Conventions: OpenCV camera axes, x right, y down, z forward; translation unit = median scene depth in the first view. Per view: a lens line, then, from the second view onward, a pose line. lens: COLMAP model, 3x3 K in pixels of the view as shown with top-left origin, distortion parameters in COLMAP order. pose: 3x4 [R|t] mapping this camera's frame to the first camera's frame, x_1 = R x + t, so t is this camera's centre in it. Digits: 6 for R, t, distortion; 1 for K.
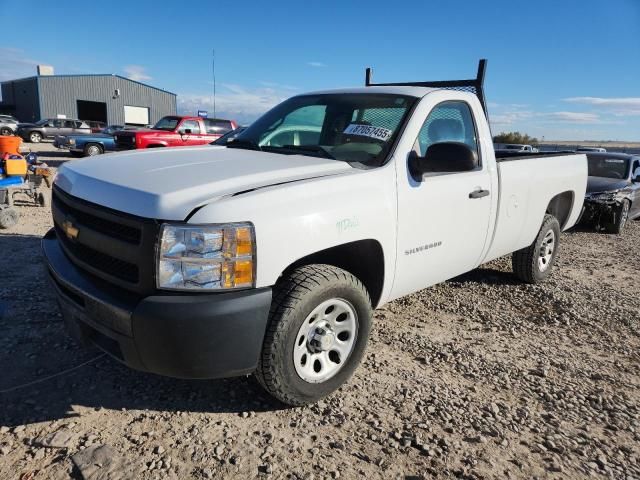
lens RADIAL K [[495.9, 0, 320.0], [0, 495.9, 240.0], [0, 0, 1]] dist [0.012878, -0.005870]
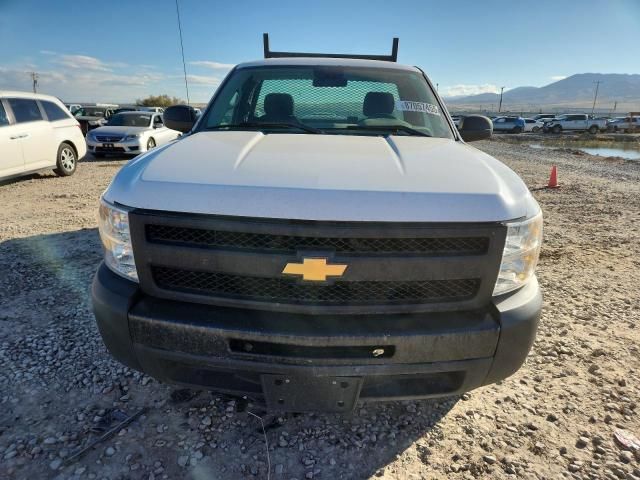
lens RADIAL K [[495.9, 0, 320.0], [0, 495.9, 240.0], [0, 0, 1]] dist [0.012878, -0.005870]
pose [[0.664012, -0.231588, 0.710953, -1.004667], [0.176588, 0.972500, 0.151856, -0.168379], [-0.726570, 0.024712, 0.686648, 0.514110]]
